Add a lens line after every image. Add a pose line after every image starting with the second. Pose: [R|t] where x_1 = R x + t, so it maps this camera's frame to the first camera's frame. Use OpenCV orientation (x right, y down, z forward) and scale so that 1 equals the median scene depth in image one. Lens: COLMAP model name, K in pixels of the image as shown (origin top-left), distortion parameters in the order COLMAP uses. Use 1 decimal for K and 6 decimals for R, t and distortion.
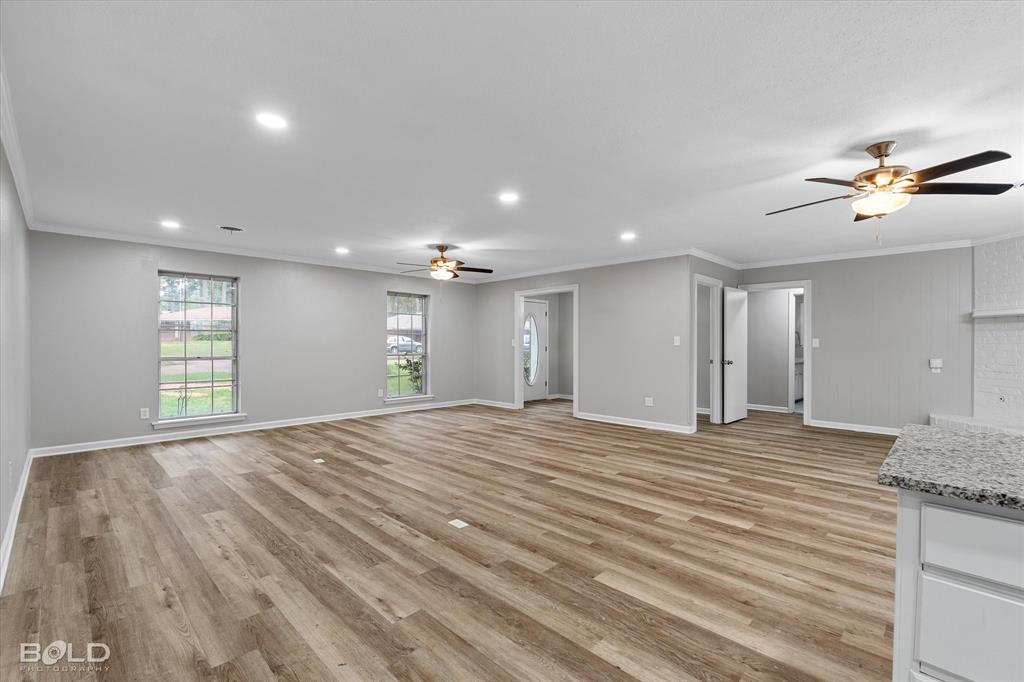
lens RADIAL K [[449.0, 0, 509.2], [0, 449.0, 343.7], [0, 0, 1]] dist [-0.003693, 0.000449]
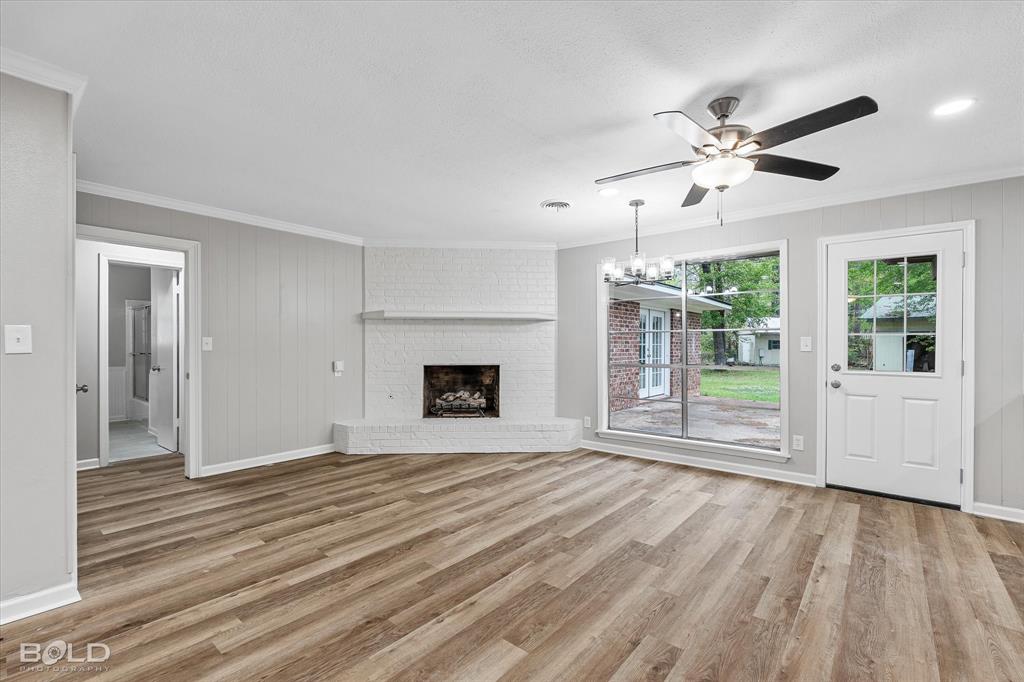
lens RADIAL K [[449.0, 0, 511.8], [0, 449.0, 344.5], [0, 0, 1]] dist [-0.003693, 0.000449]
pose [[-0.082875, -0.002512, 0.996557, 0.030827], [0.000378, 0.999997, 0.002552, -0.003286], [-0.996560, 0.000588, -0.082874, 1.008547]]
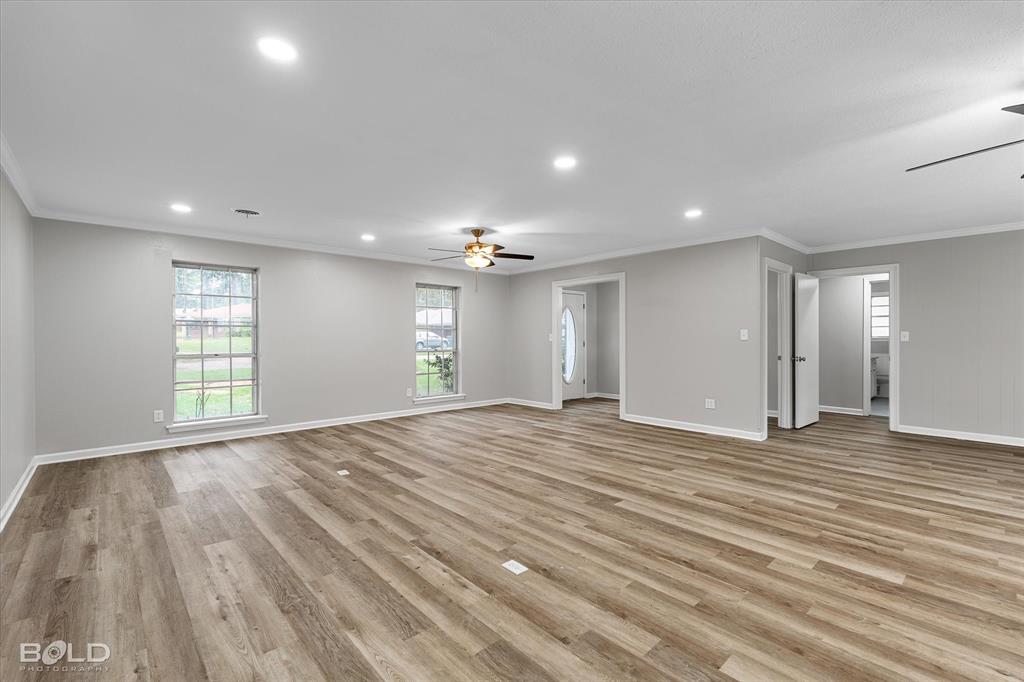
lens RADIAL K [[449.0, 0, 509.3], [0, 449.0, 338.2], [0, 0, 1]] dist [-0.003693, 0.000449]
pose [[0.998662, -0.004221, -0.051540, -0.059326], [0.004197, 0.999991, -0.000572, -0.000907], [0.051542, 0.000355, 0.998671, 0.155304]]
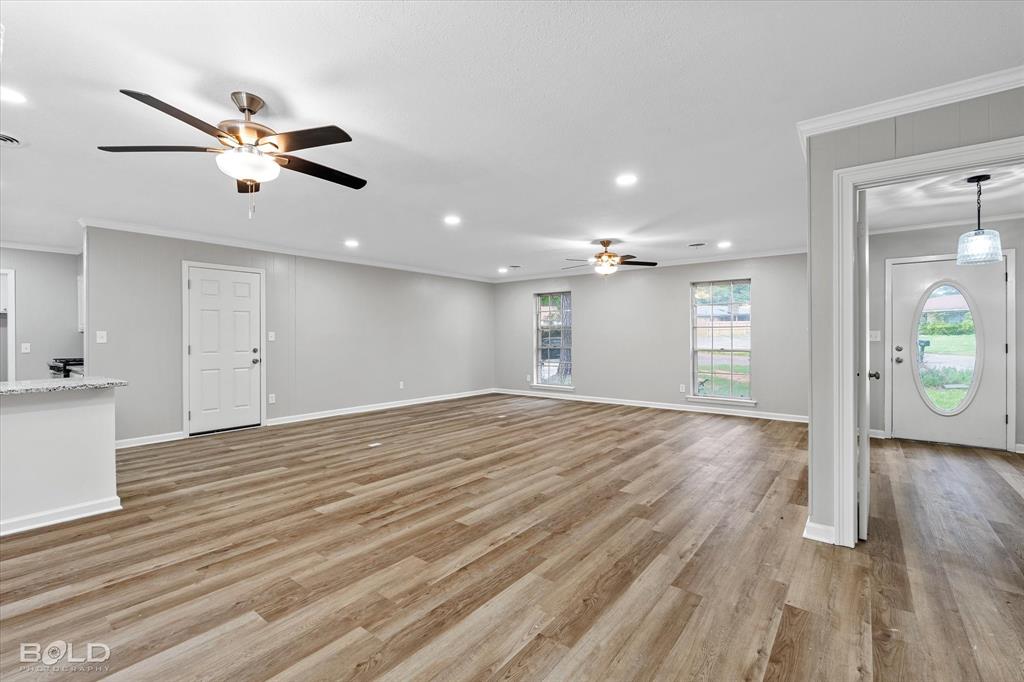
lens RADIAL K [[449.0, 0, 512.5], [0, 449.0, 336.3], [0, 0, 1]] dist [-0.003693, 0.000449]
pose [[0.121403, -0.005683, -0.992587, 1.191395], [0.001203, 0.999984, -0.005578, 0.003745], [0.992603, -0.000517, 0.121407, 0.962394]]
